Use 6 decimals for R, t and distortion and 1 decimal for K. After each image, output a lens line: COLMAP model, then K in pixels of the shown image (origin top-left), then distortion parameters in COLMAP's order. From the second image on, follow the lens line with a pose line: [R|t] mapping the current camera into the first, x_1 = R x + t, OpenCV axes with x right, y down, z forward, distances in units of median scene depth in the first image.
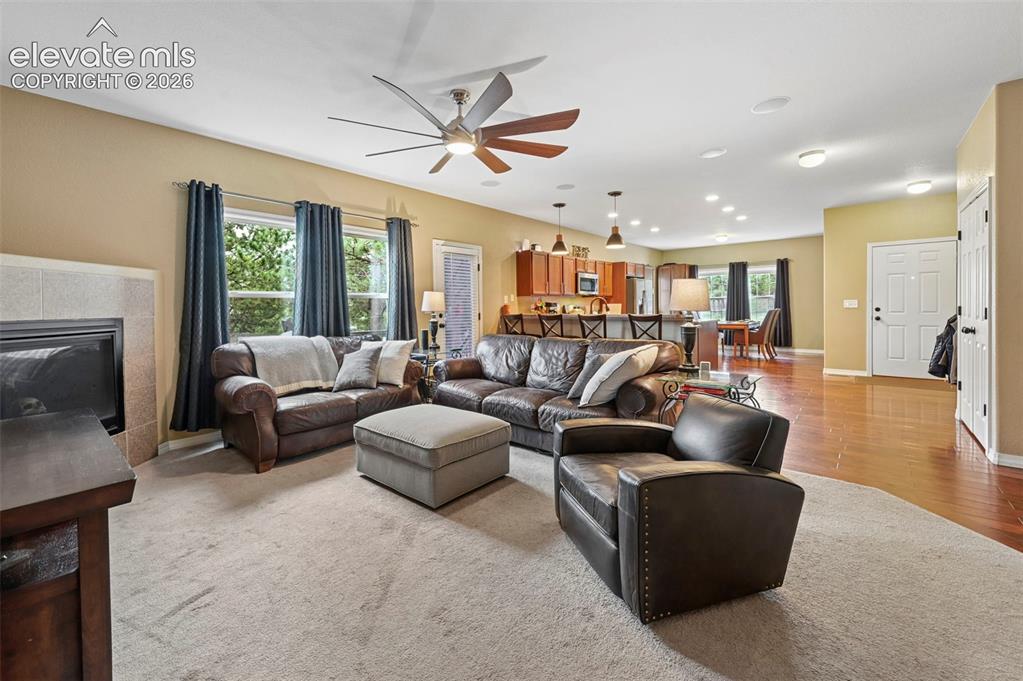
lens RADIAL K [[409.0, 0, 509.7], [0, 409.0, 310.6], [0, 0, 1]] dist [0.001494, 0.000185]
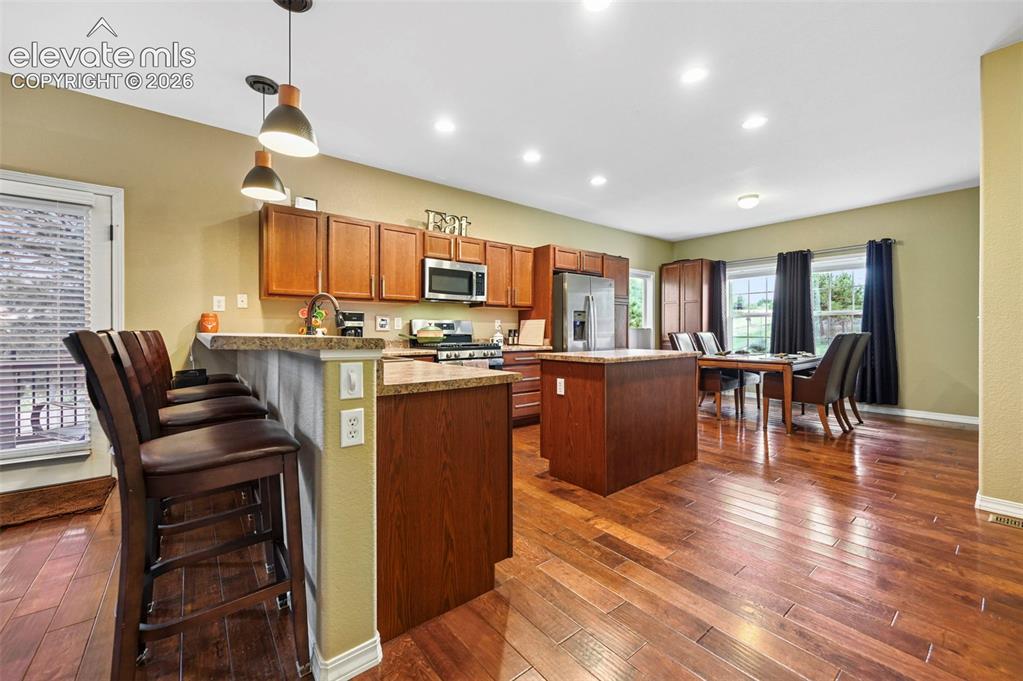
lens RADIAL K [[409.0, 0, 514.0], [0, 409.0, 336.2], [0, 0, 1]] dist [0.001494, 0.000185]
pose [[0.984231, 0.016118, -0.176154, 0.319066], [-0.015118, 0.999861, 0.007019, 0.002464], [0.176243, -0.004245, 0.984338, 0.423012]]
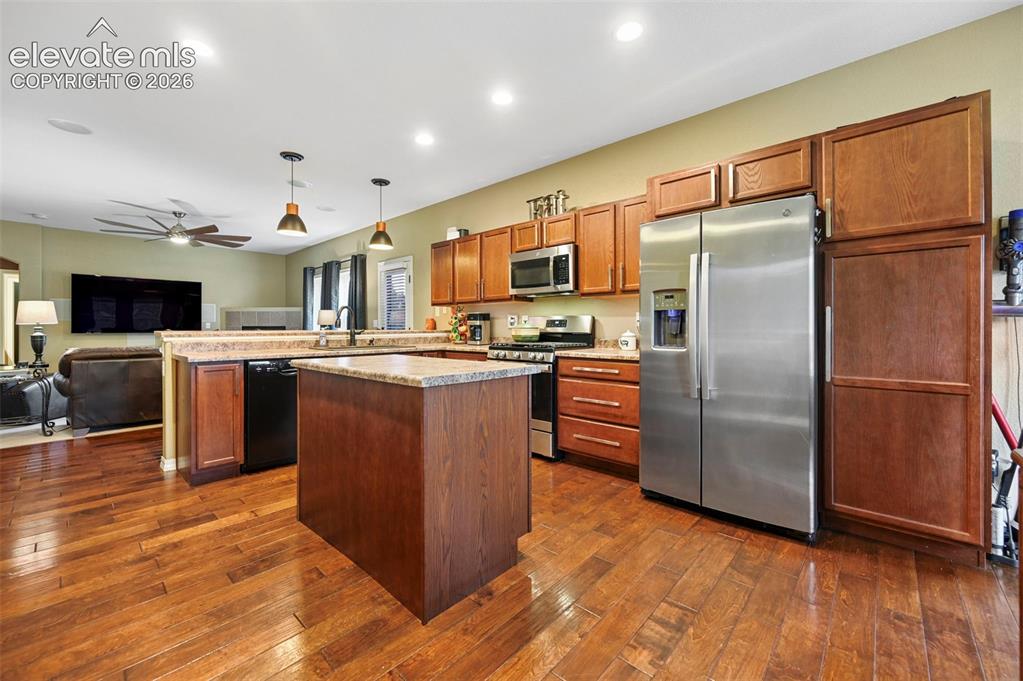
lens RADIAL K [[409.0, 0, 512.0], [0, 409.0, 331.7], [0, 0, 1]] dist [0.001494, 0.000185]
pose [[-0.026688, 0.024547, -0.999342, 0.582969], [-0.003092, 0.999692, 0.024638, -0.006336], [0.999639, 0.003748, -0.026604, 0.862114]]
